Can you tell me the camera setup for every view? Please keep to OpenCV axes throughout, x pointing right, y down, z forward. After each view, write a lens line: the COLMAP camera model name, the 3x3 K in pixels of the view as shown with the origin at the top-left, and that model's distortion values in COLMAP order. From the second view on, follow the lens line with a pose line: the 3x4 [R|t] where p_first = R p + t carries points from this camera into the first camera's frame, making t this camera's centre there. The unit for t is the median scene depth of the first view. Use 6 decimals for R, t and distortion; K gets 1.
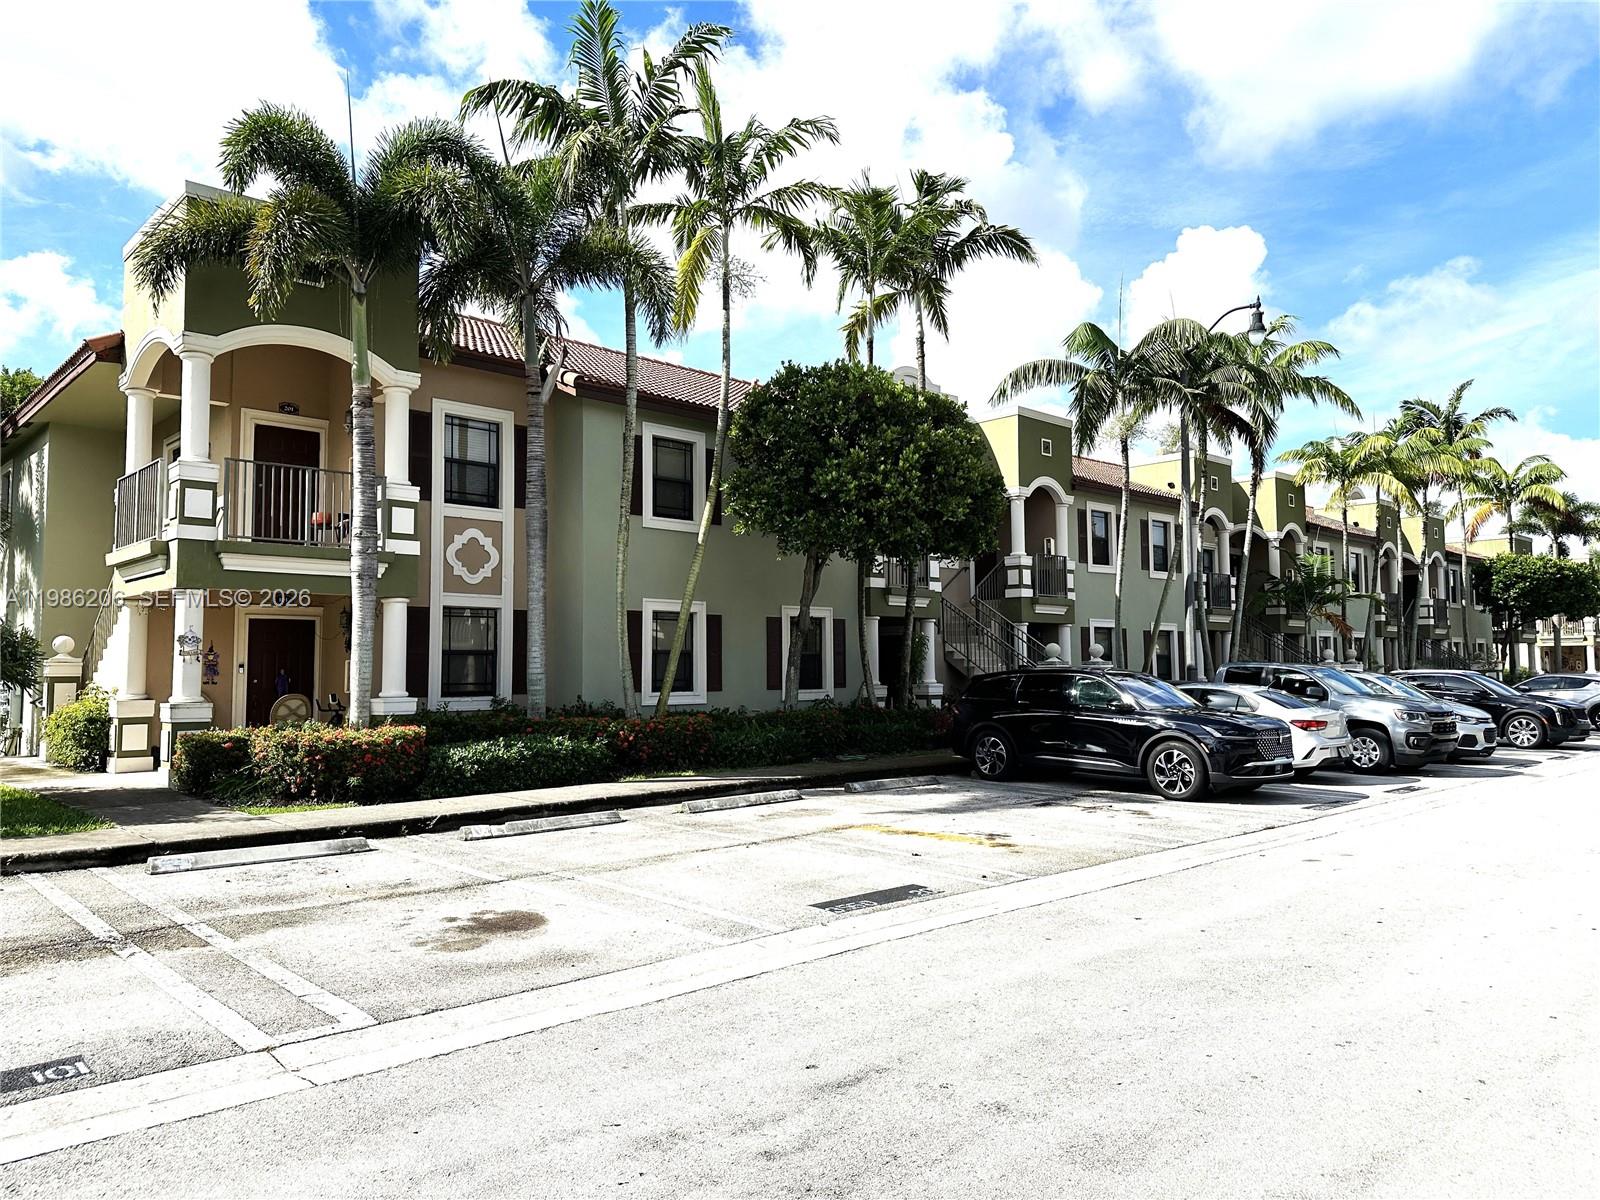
lens RADIAL K [[1117.8, 0, 802.0], [0, 1117.8, 599.9], [0, 0, 1]] dist [-0.007758, -0.000572]
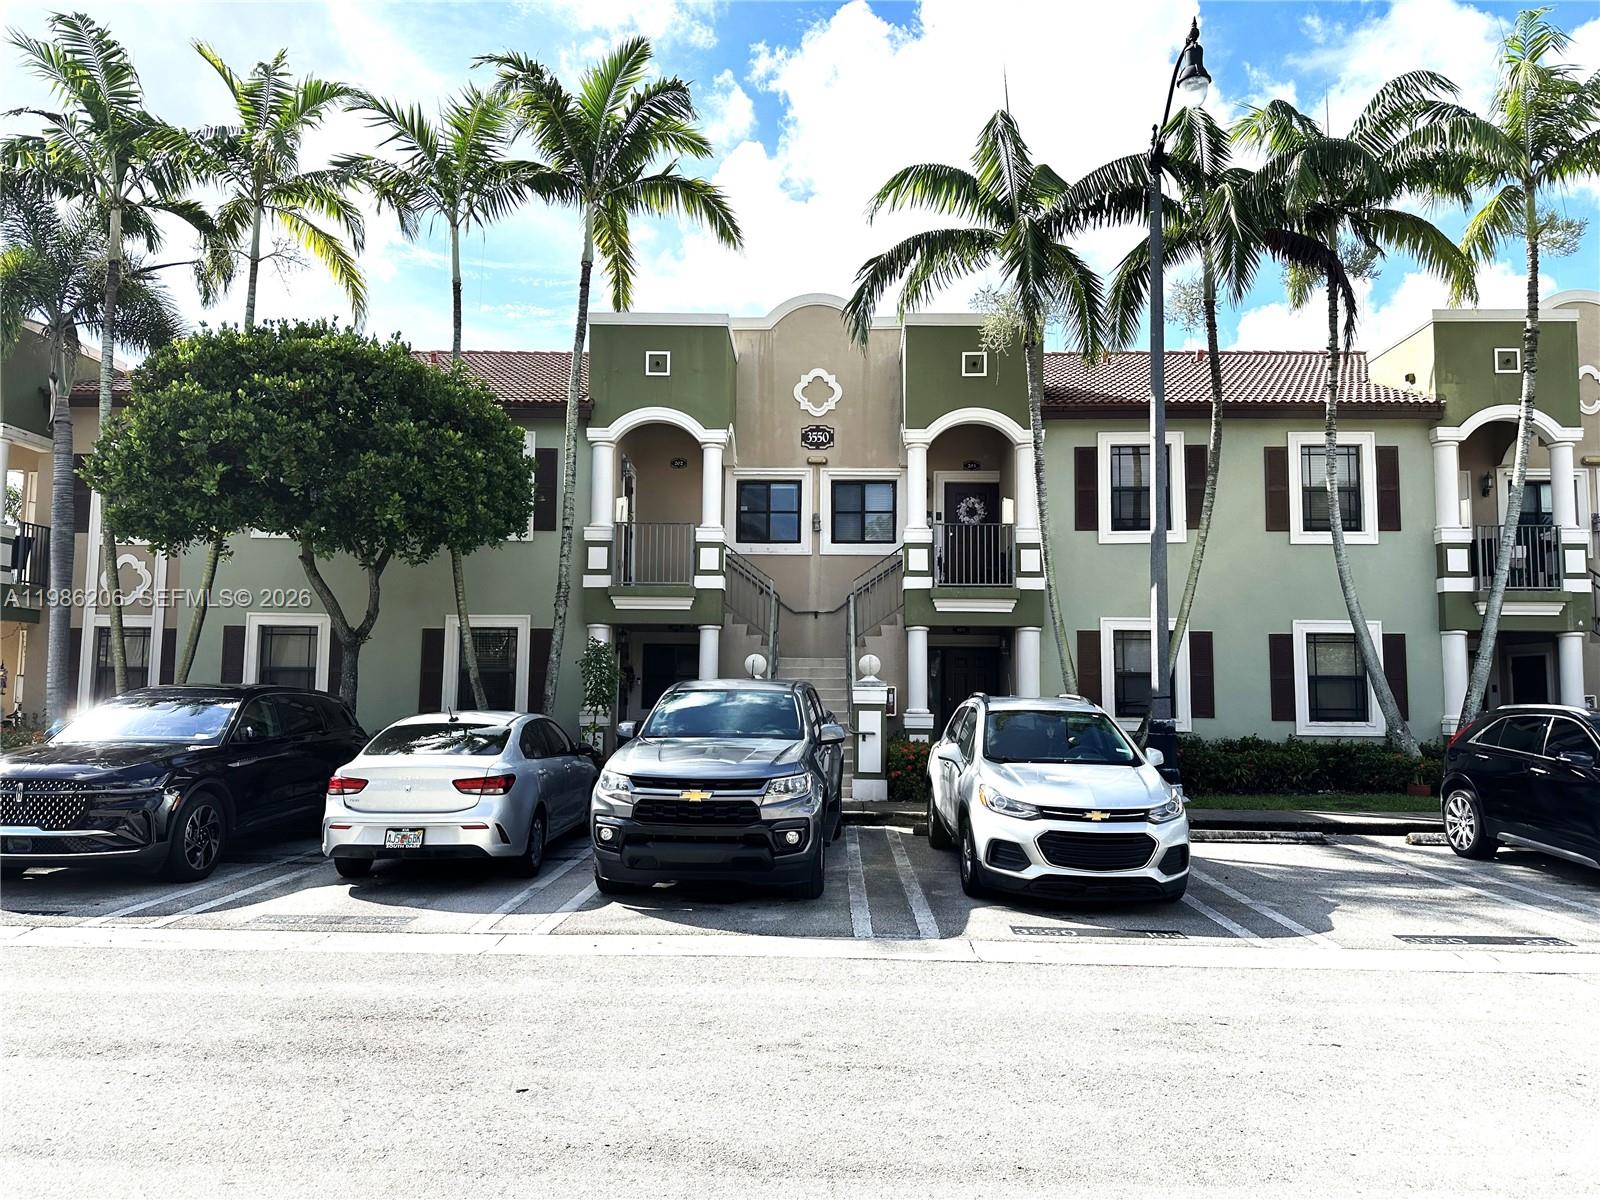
lens RADIAL K [[1117.8, 0, 802.3], [0, 1117.8, 601.8], [0, 0, 1]] dist [-0.007758, -0.000572]
pose [[0.710623, -0.055448, -0.701384, 0.611476], [0.029061, 0.998352, -0.049481, 0.035872], [0.702972, 0.014780, 0.711064, 0.464849]]
